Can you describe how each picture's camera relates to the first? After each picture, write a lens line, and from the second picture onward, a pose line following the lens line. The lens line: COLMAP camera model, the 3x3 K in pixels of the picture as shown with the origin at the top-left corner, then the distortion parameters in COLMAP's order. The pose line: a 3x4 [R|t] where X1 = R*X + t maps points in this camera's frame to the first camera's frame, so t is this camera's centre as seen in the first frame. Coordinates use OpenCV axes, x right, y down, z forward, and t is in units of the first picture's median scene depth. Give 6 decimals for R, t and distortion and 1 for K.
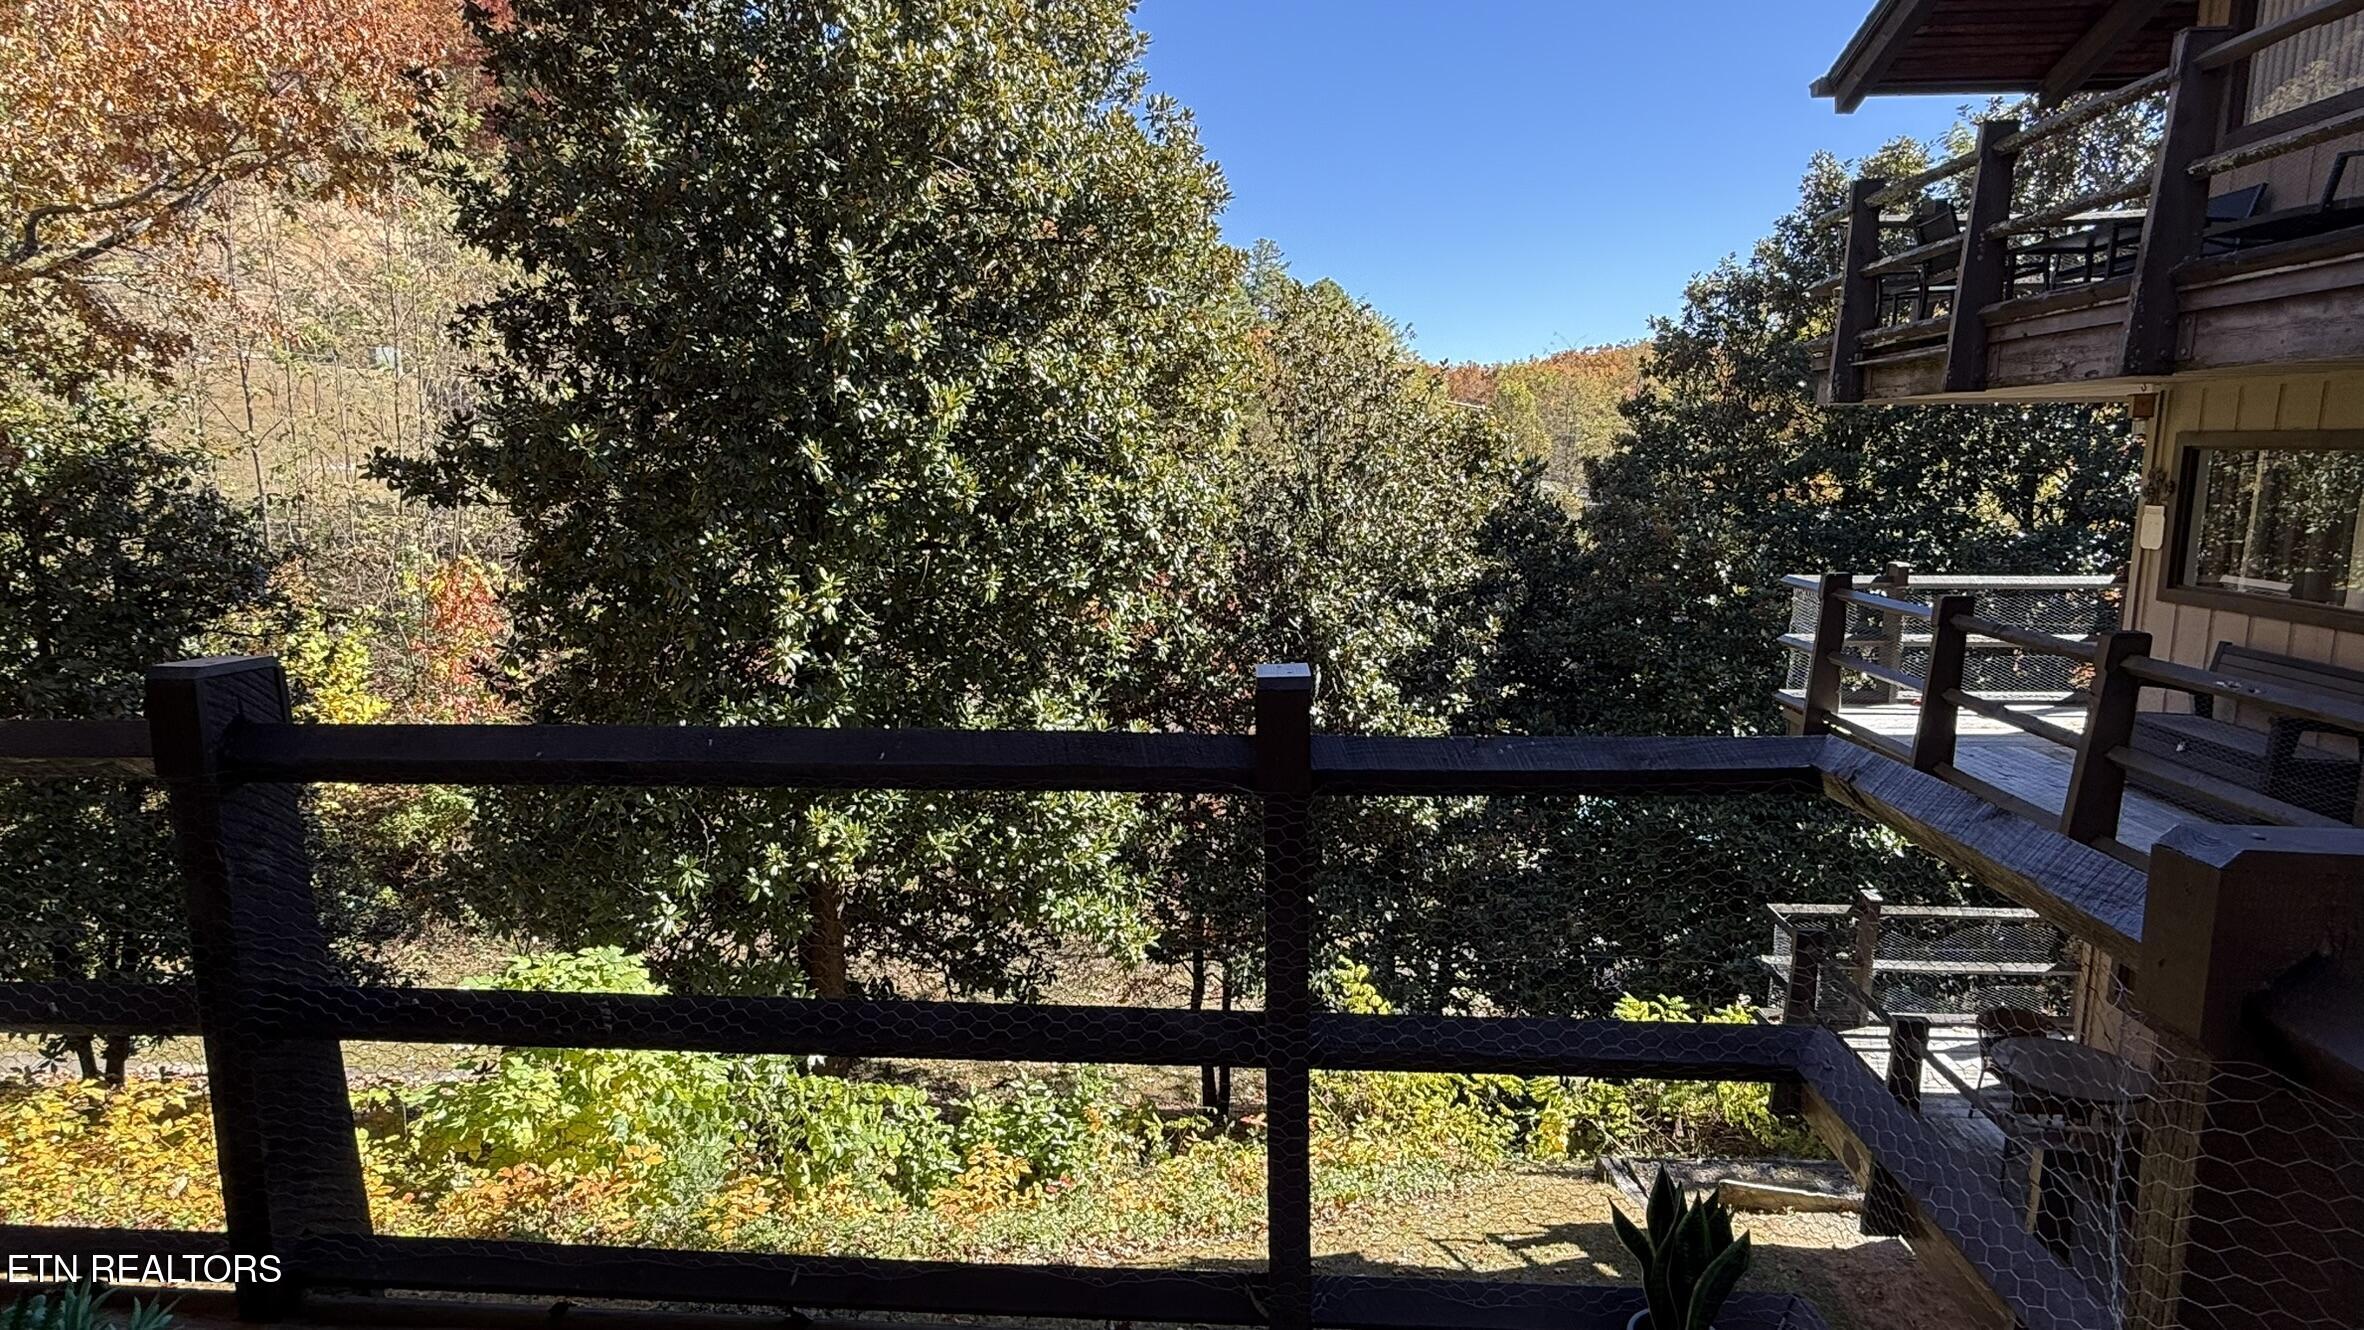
lens RADIAL K [[1276.1, 0, 1161.8], [0, 1276.1, 718.8], [0, 0, 1]] dist [-0.021375, 0.007810]
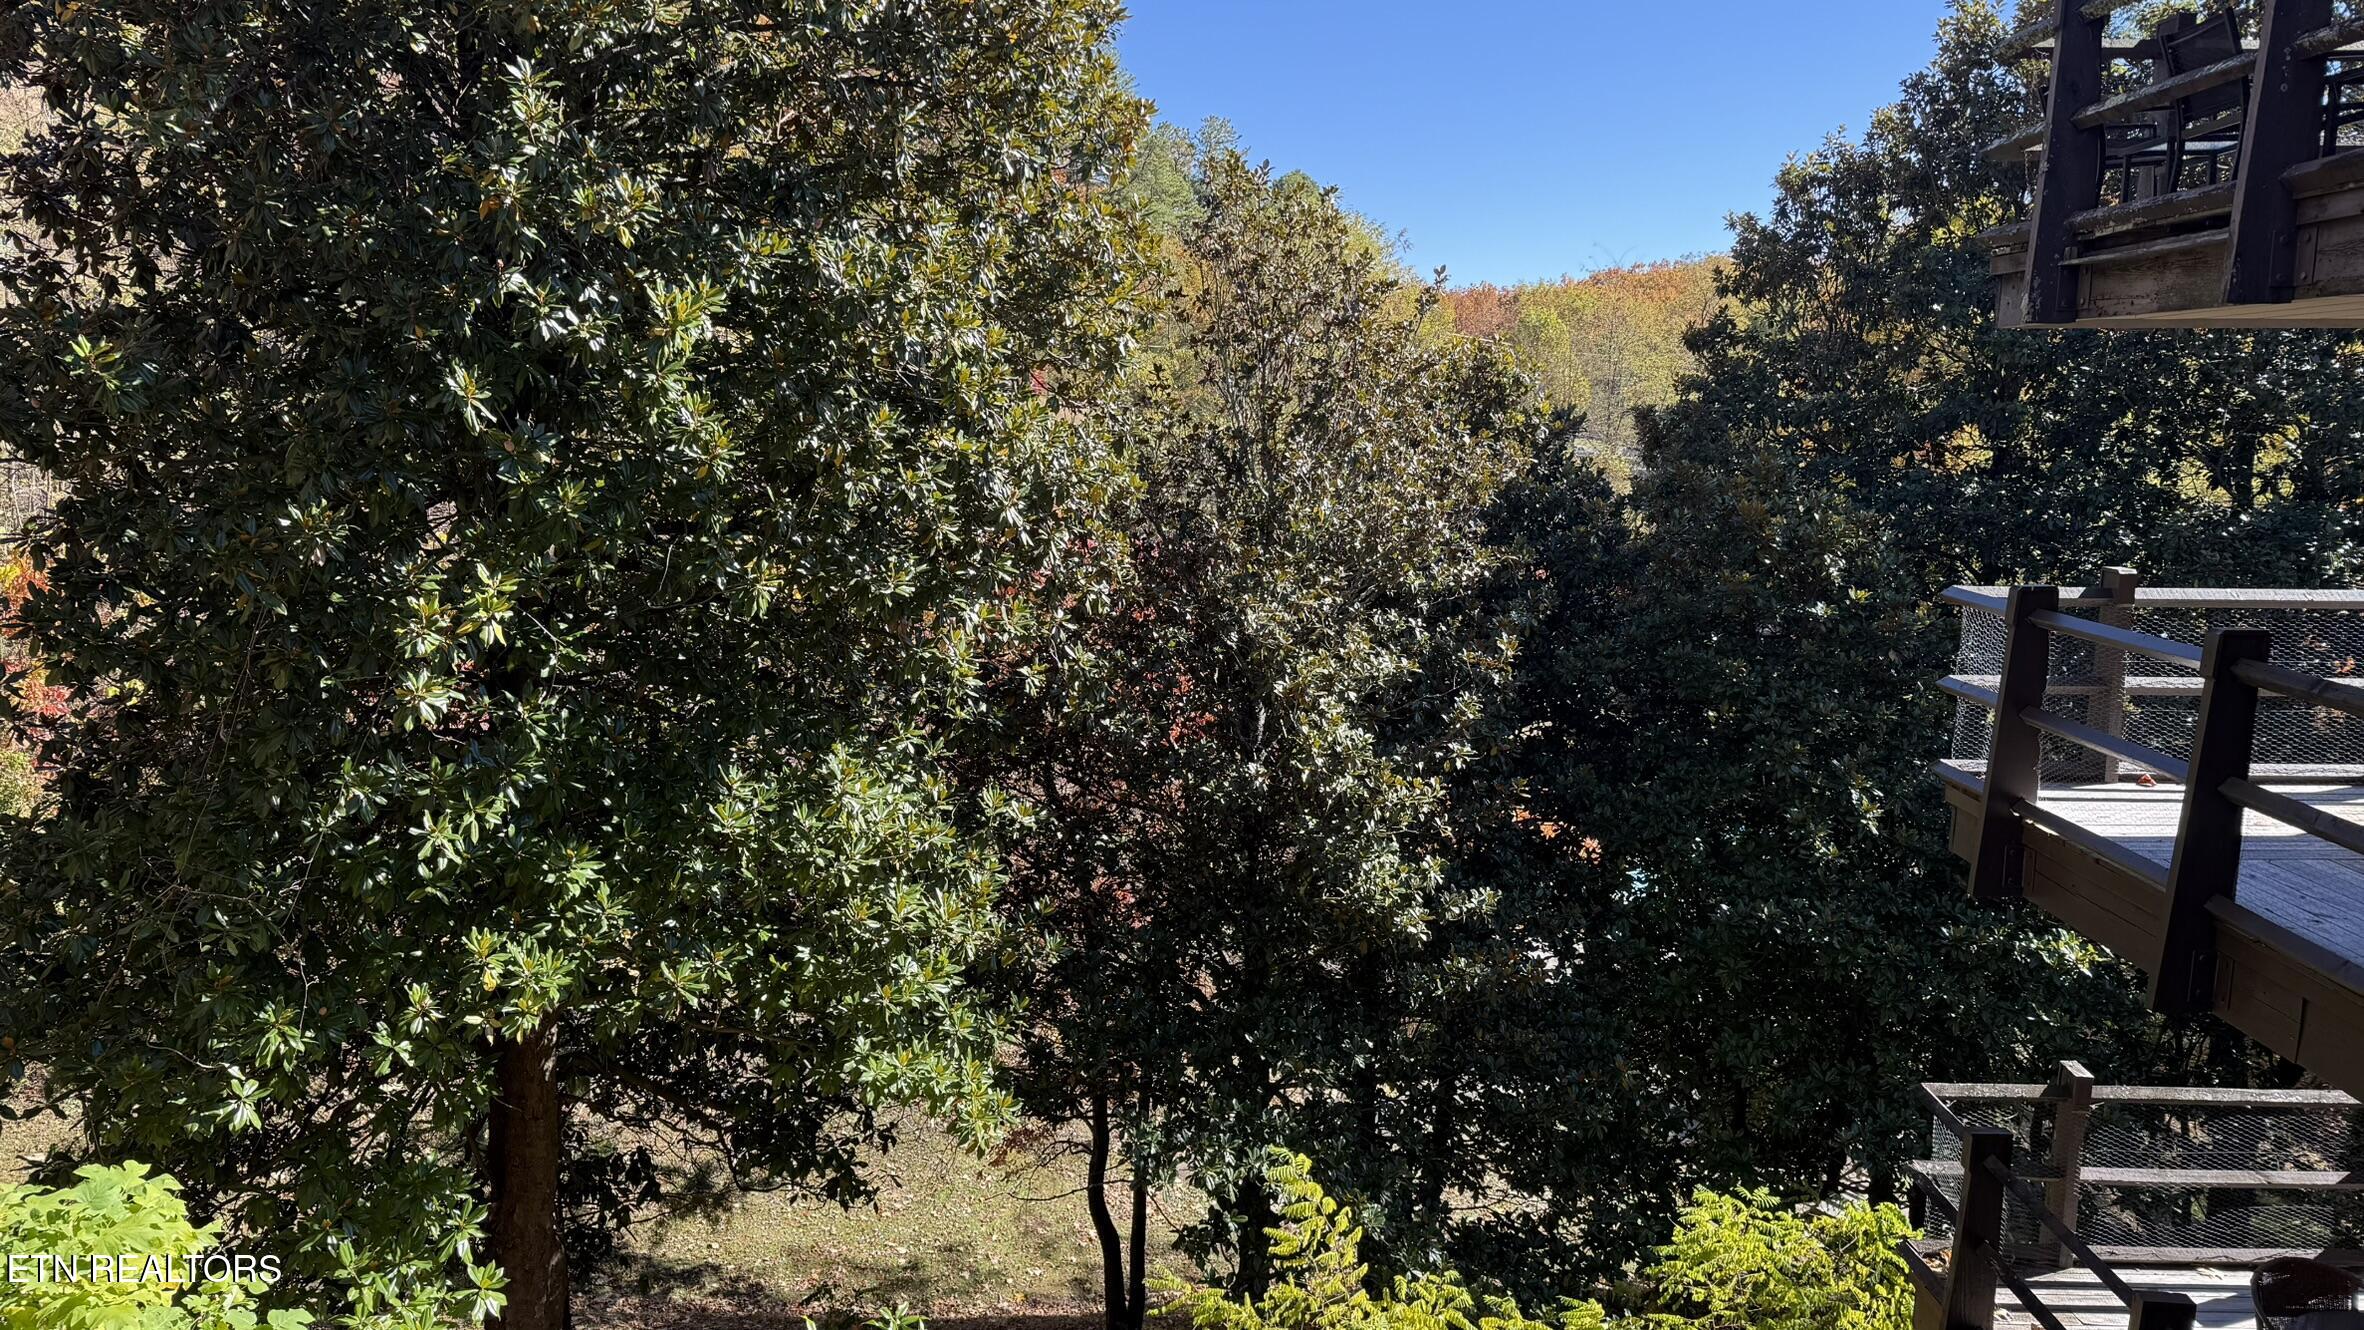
lens RADIAL K [[1671.4, 0, 1151.2], [0, 1671.4, 725.2], [0, 0, 1]] dist [0.061447, -0.075509]
pose [[0.999120, 0.002055, 0.041904, 0.028775], [-0.001489, 0.999907, -0.013543, -0.019569], [-0.041928, 0.013469, 0.999030, 0.098692]]
